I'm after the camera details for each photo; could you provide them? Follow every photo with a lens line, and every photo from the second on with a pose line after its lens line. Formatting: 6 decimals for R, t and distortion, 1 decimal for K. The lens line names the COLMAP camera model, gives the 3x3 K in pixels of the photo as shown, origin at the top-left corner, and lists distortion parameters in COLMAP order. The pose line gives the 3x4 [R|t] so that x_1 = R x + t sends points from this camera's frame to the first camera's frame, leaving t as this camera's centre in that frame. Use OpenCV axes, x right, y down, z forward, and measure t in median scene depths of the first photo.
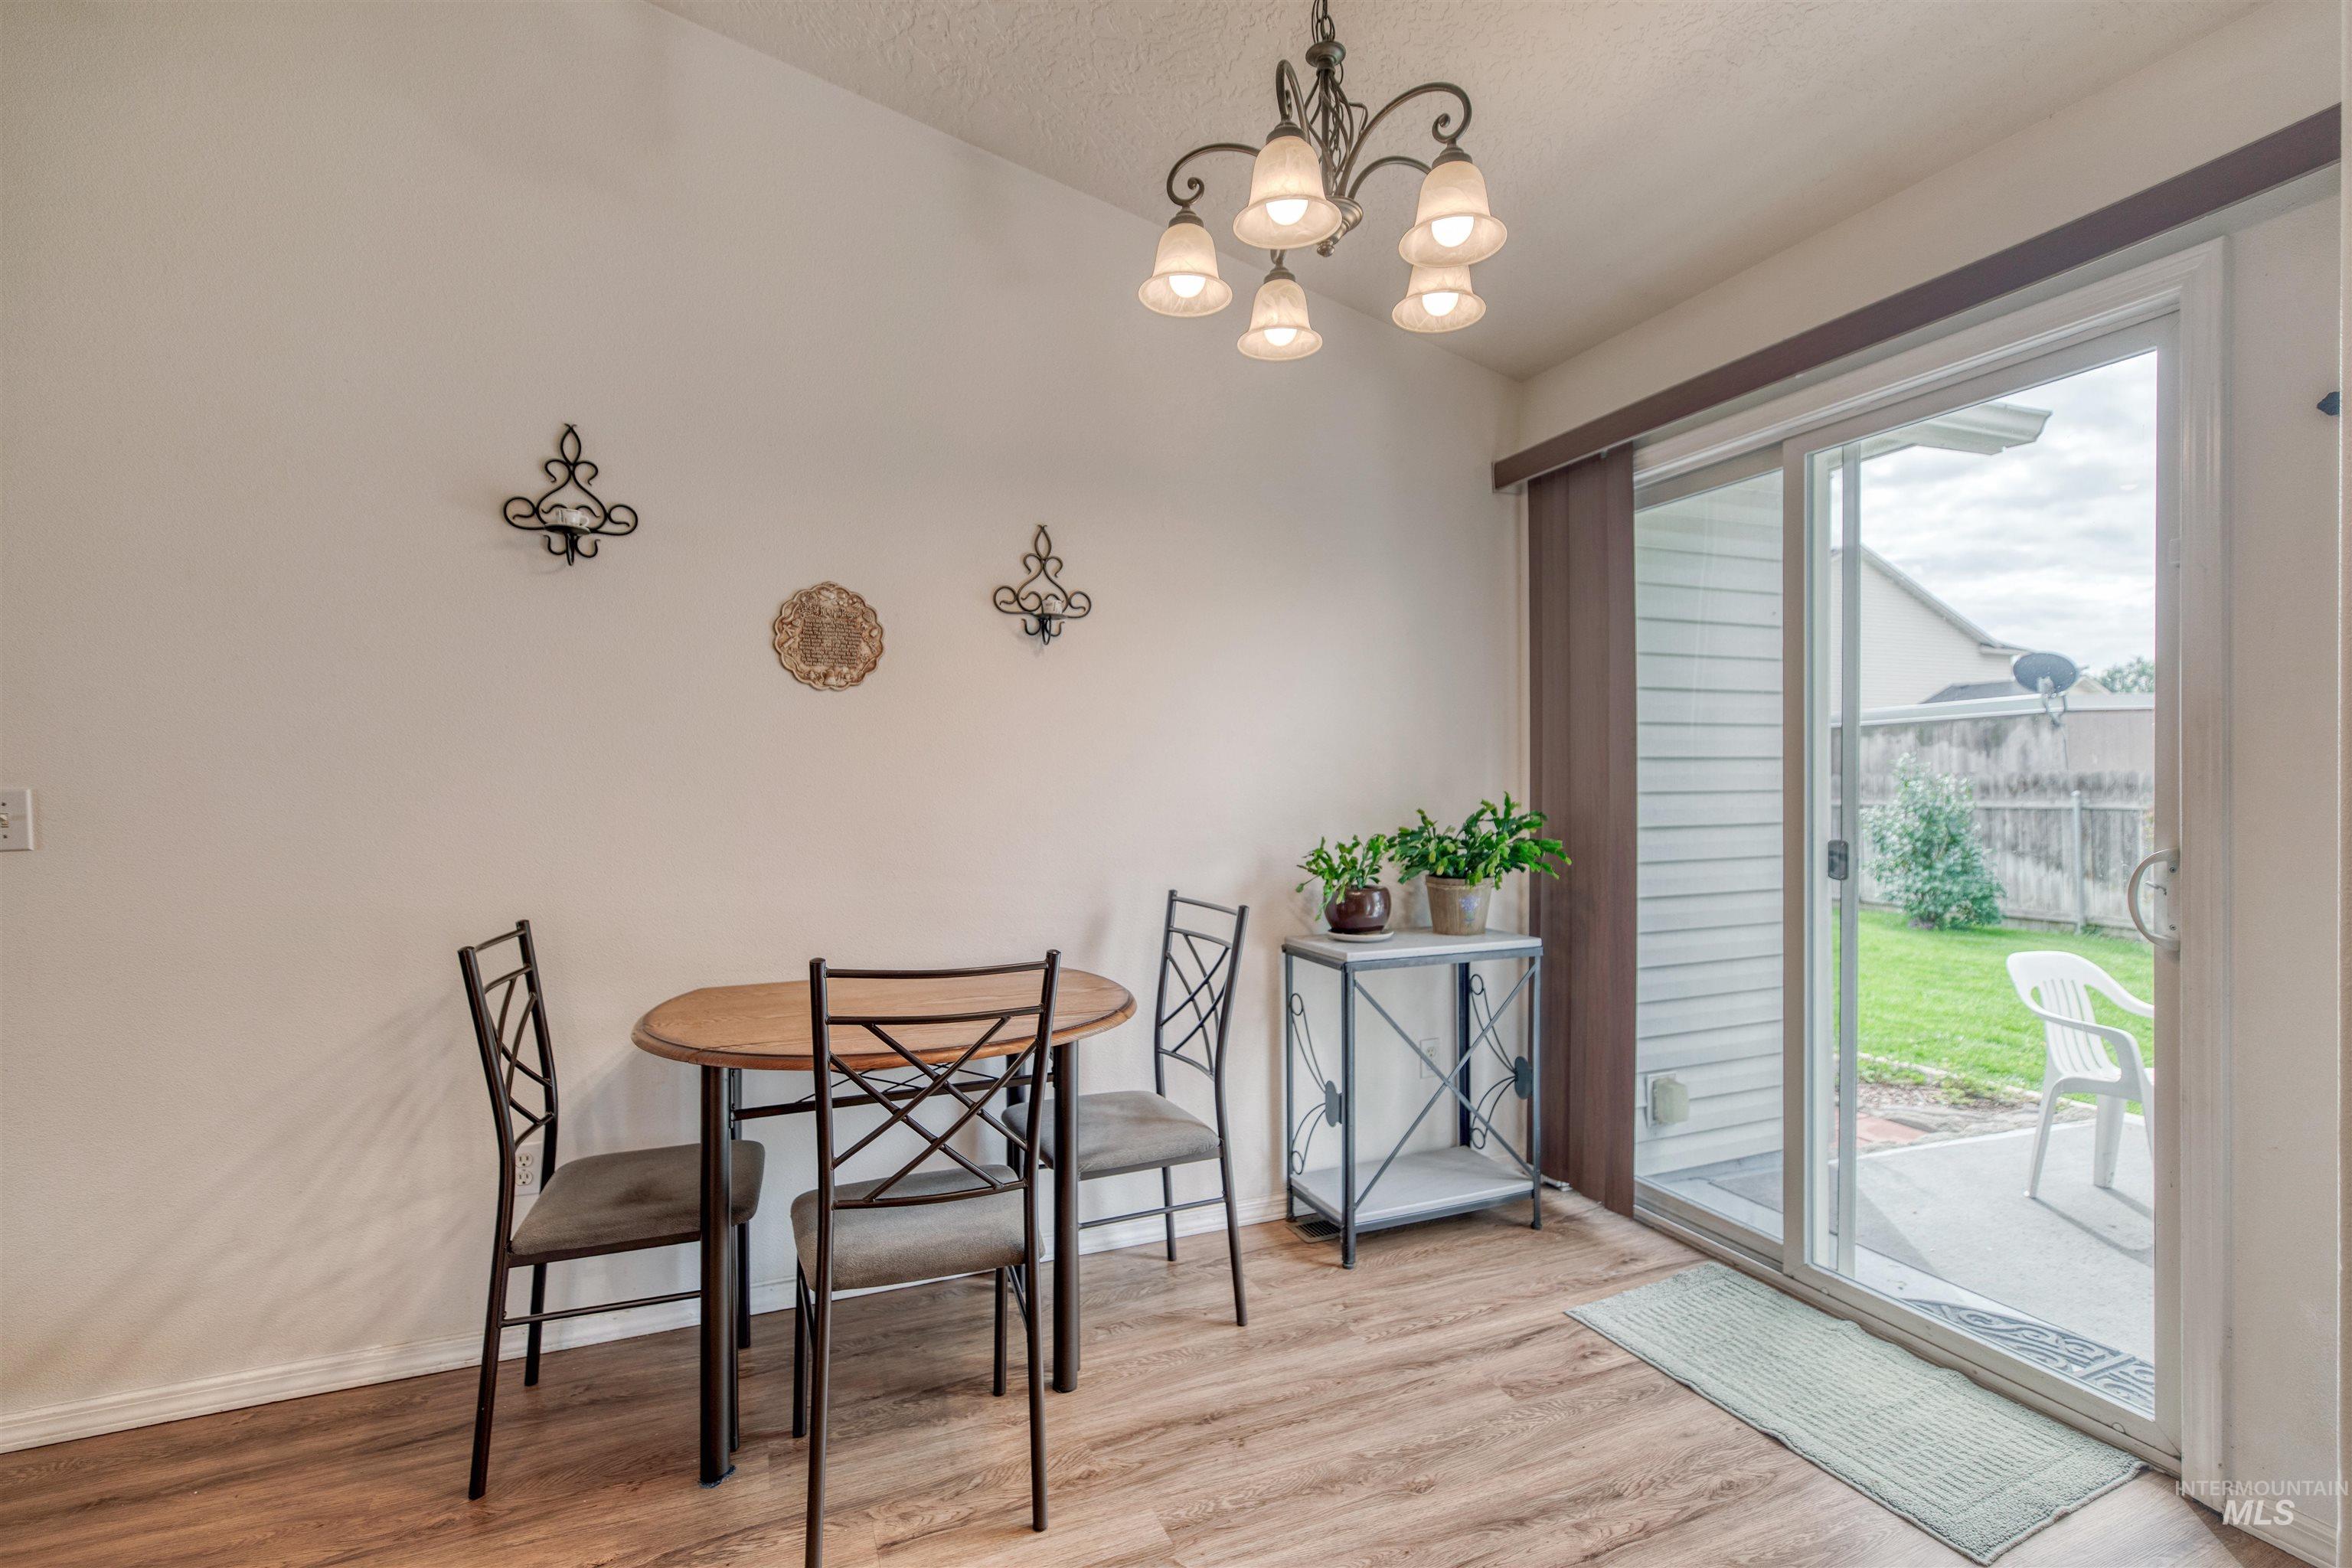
lens RADIAL K [[1103.5, 0, 1173.0], [0, 1103.5, 795.9], [0, 0, 1]] dist [0.010997, 0.000448]
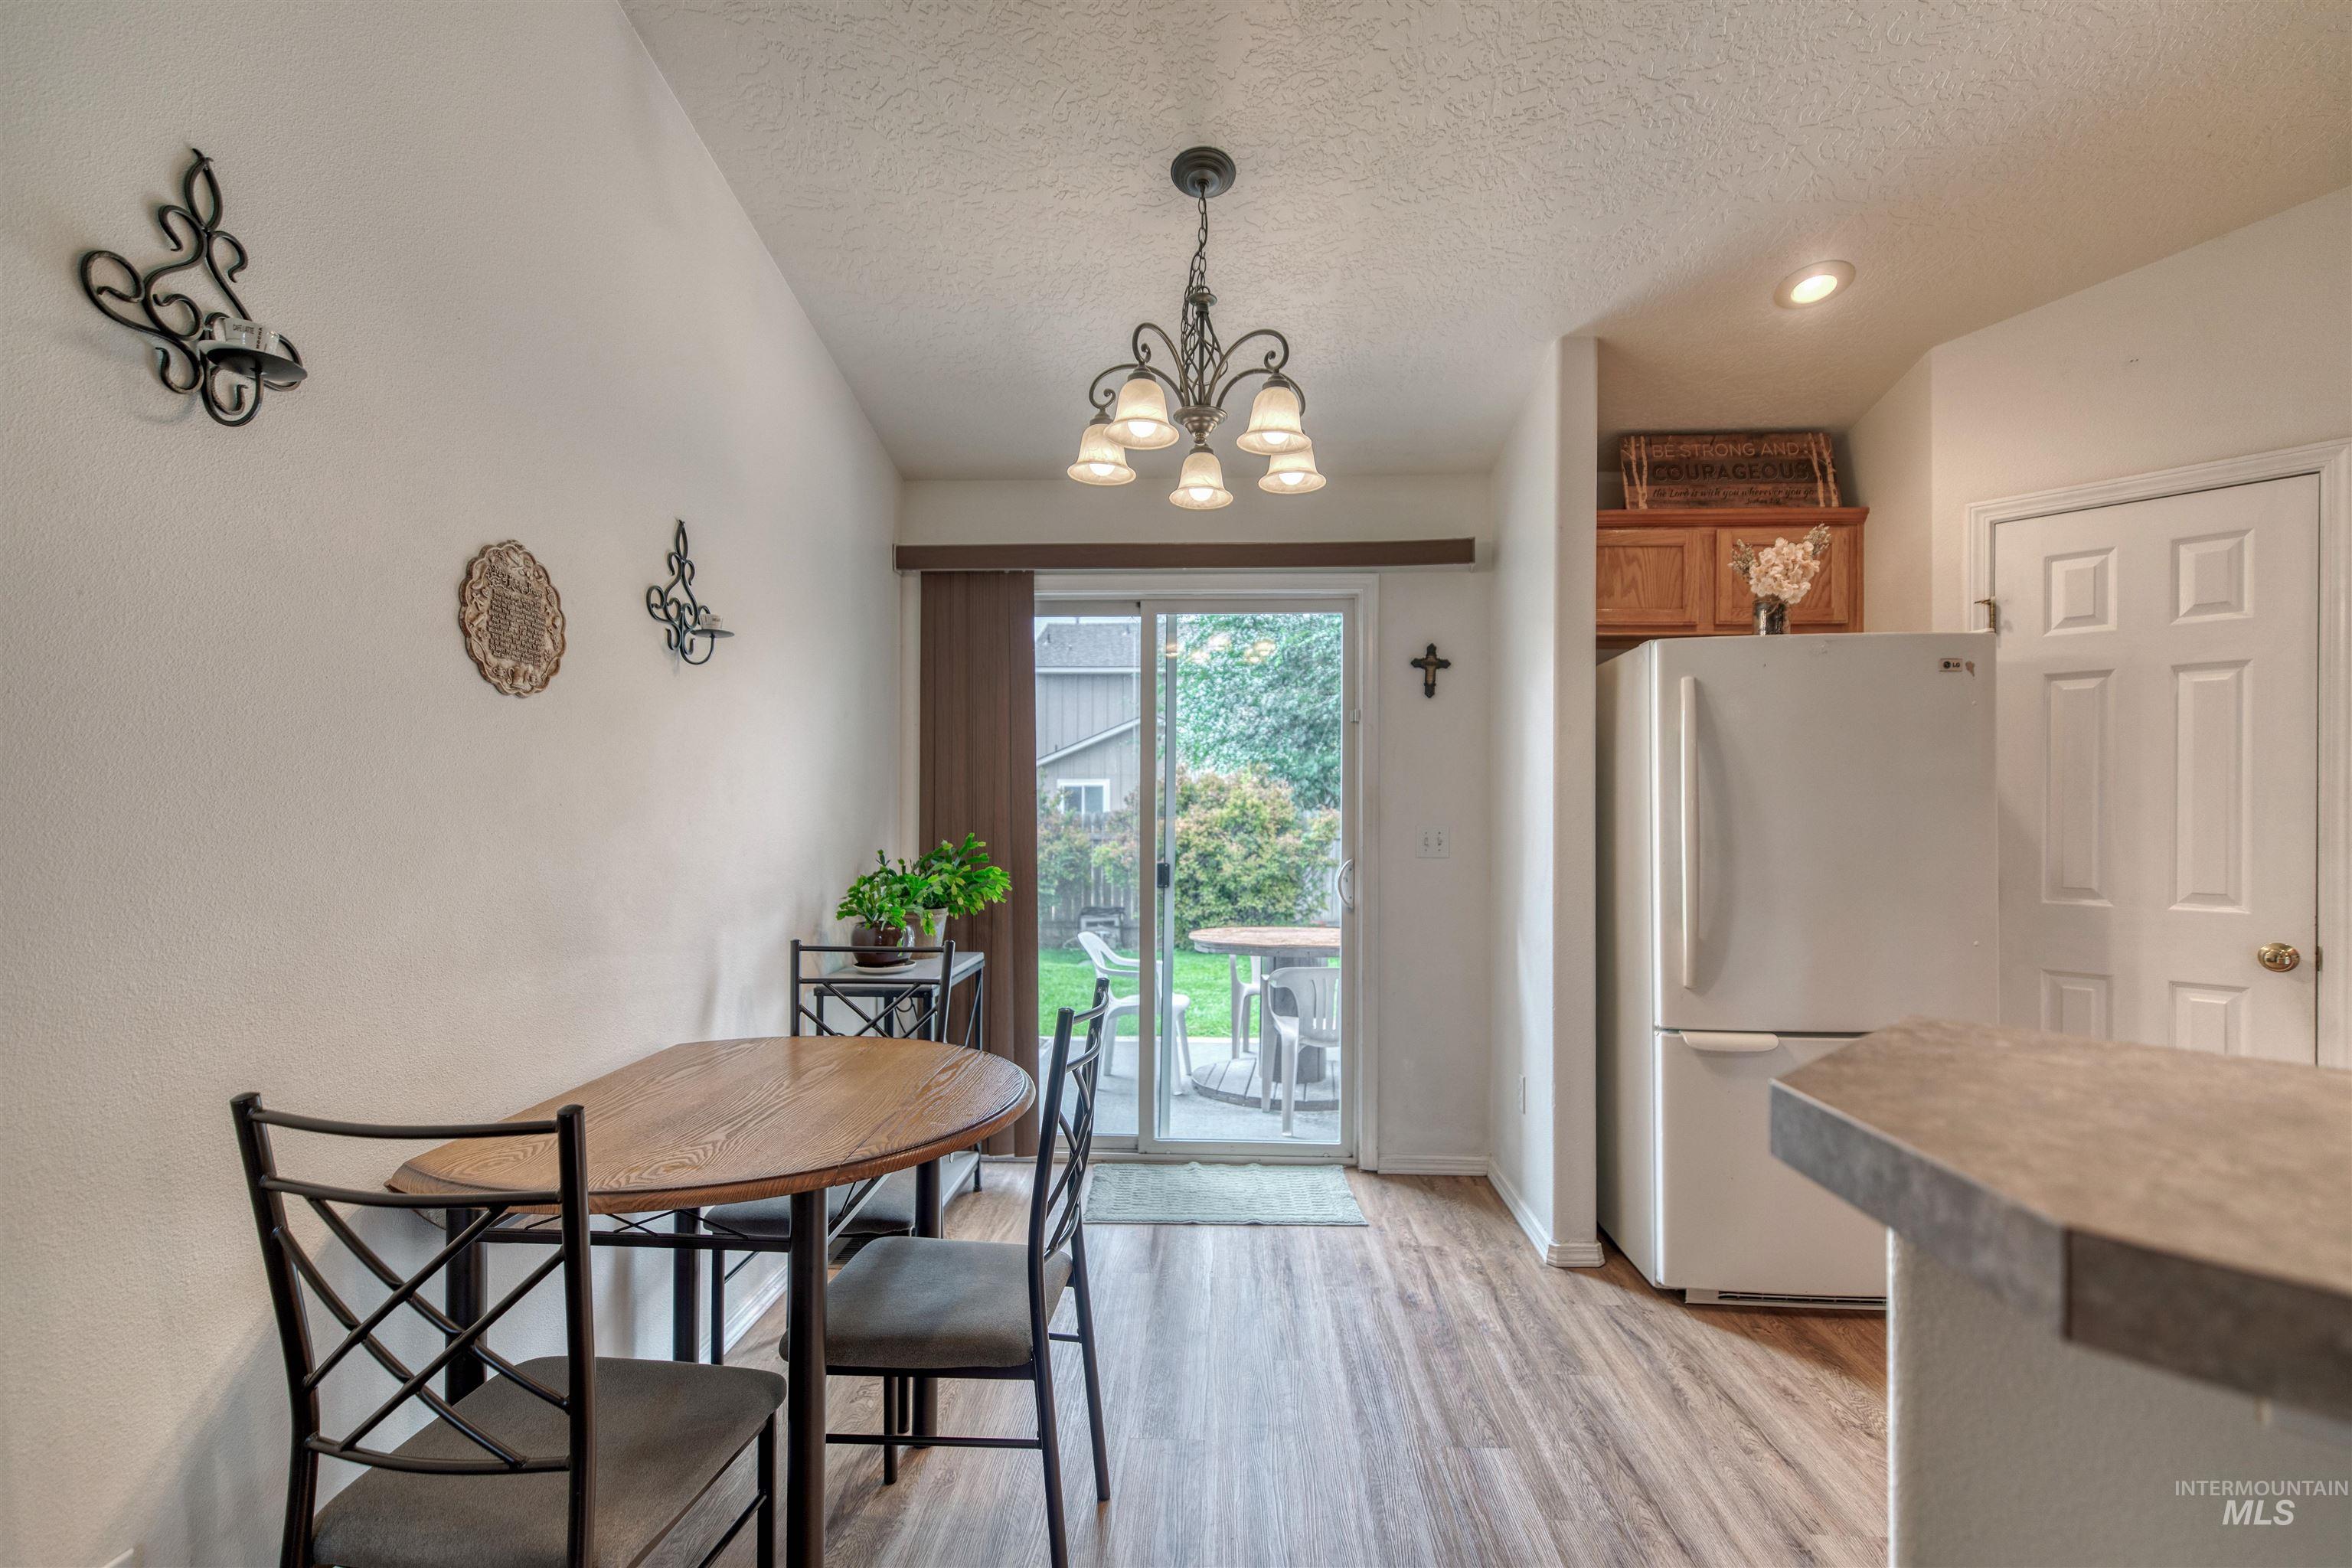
lens RADIAL K [[1053.3, 0, 1176.0], [0, 1053.3, 819.4], [0, 0, 1]] dist [-0.001415, 0.000089]
pose [[0.433924, 0.003777, 0.900942, -0.741175], [0.004484, 0.999970, -0.006351, -0.011735], [-0.900938, 0.006796, 0.433894, 0.343020]]
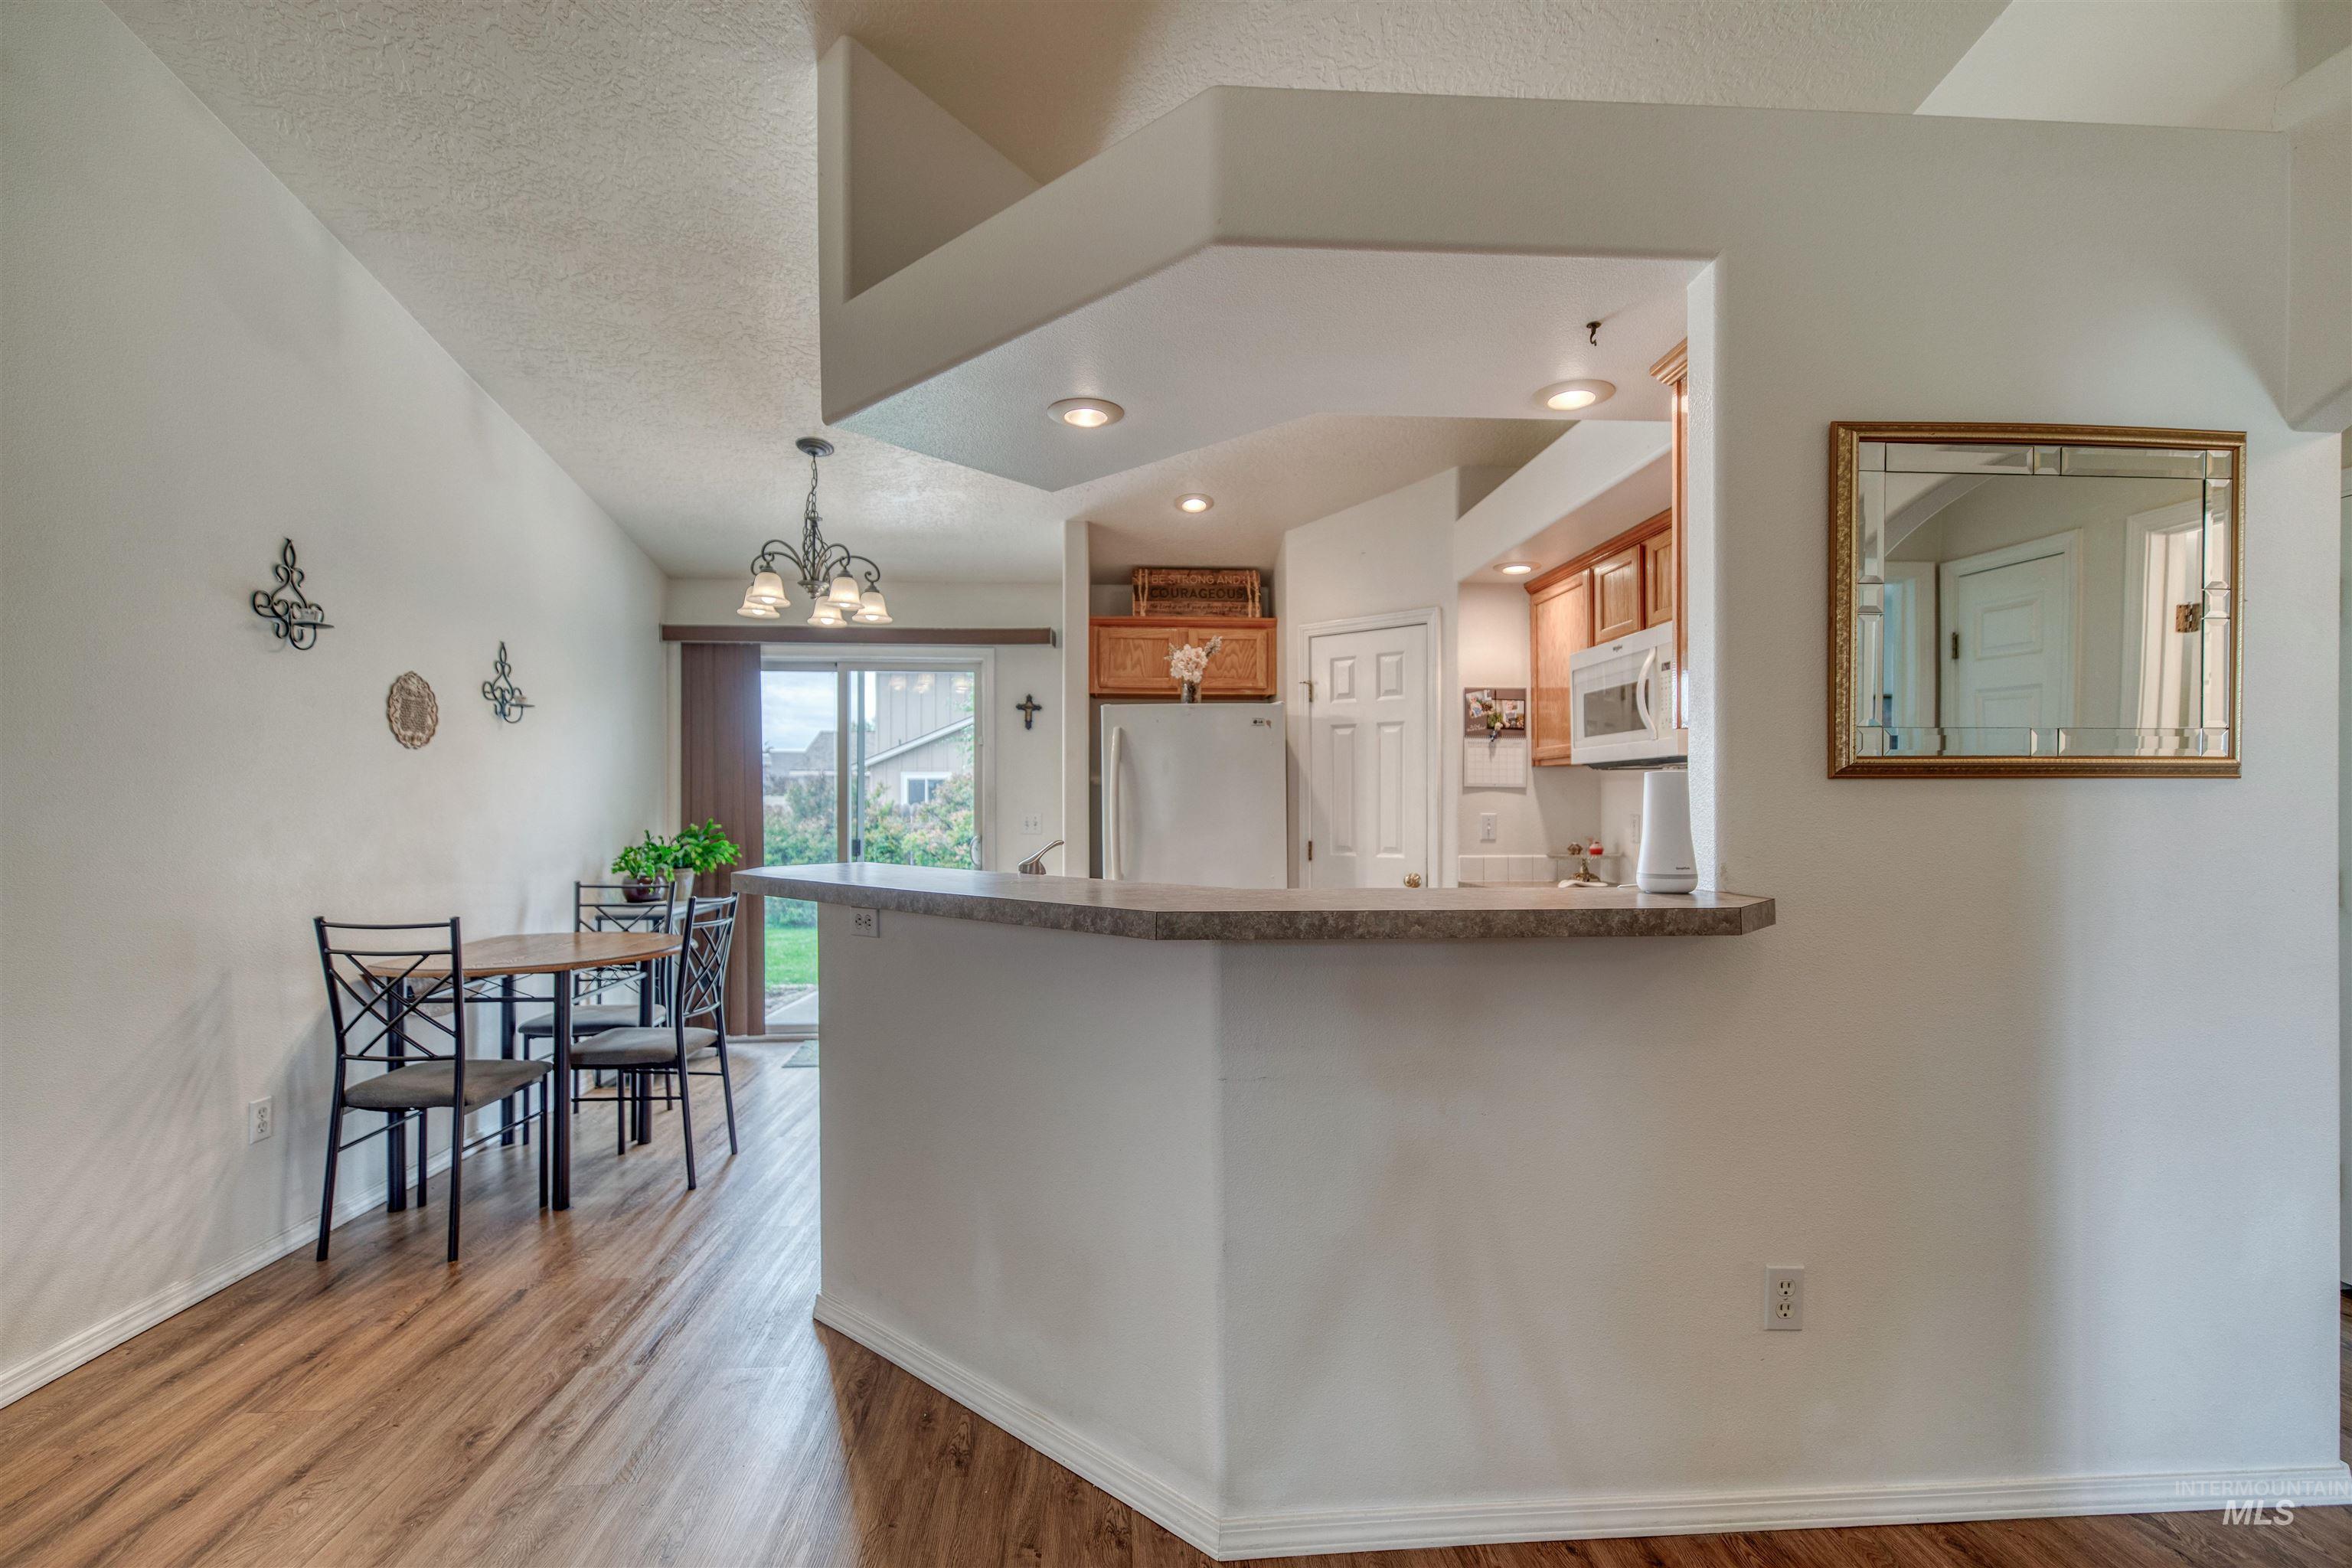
lens RADIAL K [[1062.6, 0, 1180.9], [0, 1062.6, 813.3], [0, 0, 1]] dist [0.003254, 0.000084]
pose [[0.324462, -0.000100, 0.945899, -1.295655], [0.009079, 0.999954, -0.003009, -0.000612], [-0.945855, 0.009564, 0.324448, -0.365319]]
